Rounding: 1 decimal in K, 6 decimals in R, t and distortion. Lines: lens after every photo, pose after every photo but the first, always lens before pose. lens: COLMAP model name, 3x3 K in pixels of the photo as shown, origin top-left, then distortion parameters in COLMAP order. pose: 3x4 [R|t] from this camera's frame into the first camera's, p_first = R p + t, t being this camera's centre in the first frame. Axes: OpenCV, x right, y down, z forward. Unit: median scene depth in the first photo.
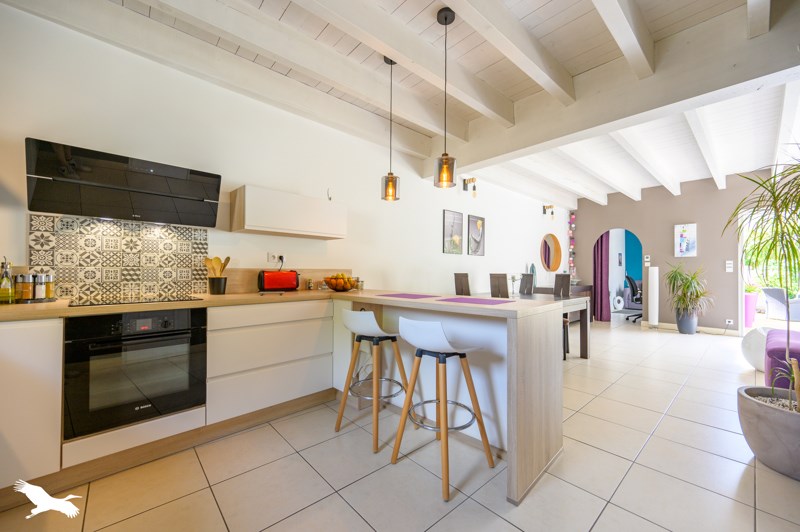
lens RADIAL K [[318.8, 0, 403.3], [0, 318.8, 269.3], [0, 0, 1]] dist [-0.000232, -0.000299]
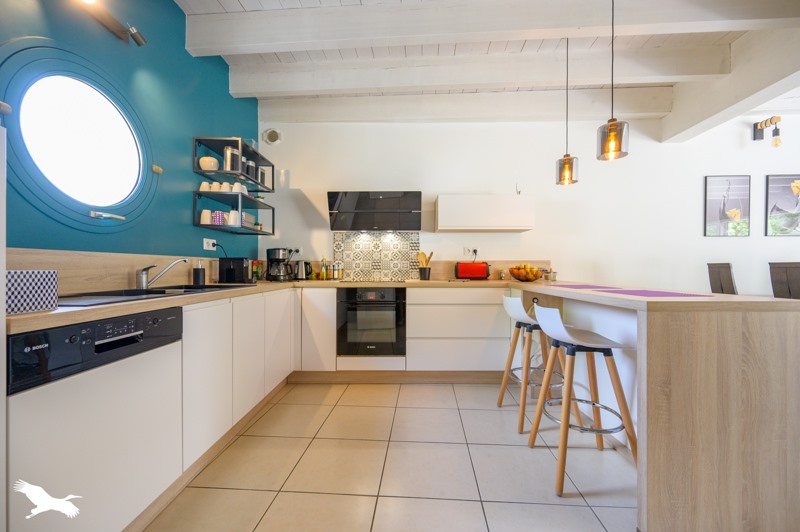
lens RADIAL K [[318.8, 0, 401.9], [0, 318.8, 268.8], [0, 0, 1]] dist [-0.000232, -0.000299]
pose [[0.694074, -0.002833, -0.719898, 0.336194], [0.009400, 0.999943, 0.005128, 0.024930], [0.719842, -0.010327, 0.694061, 0.003549]]
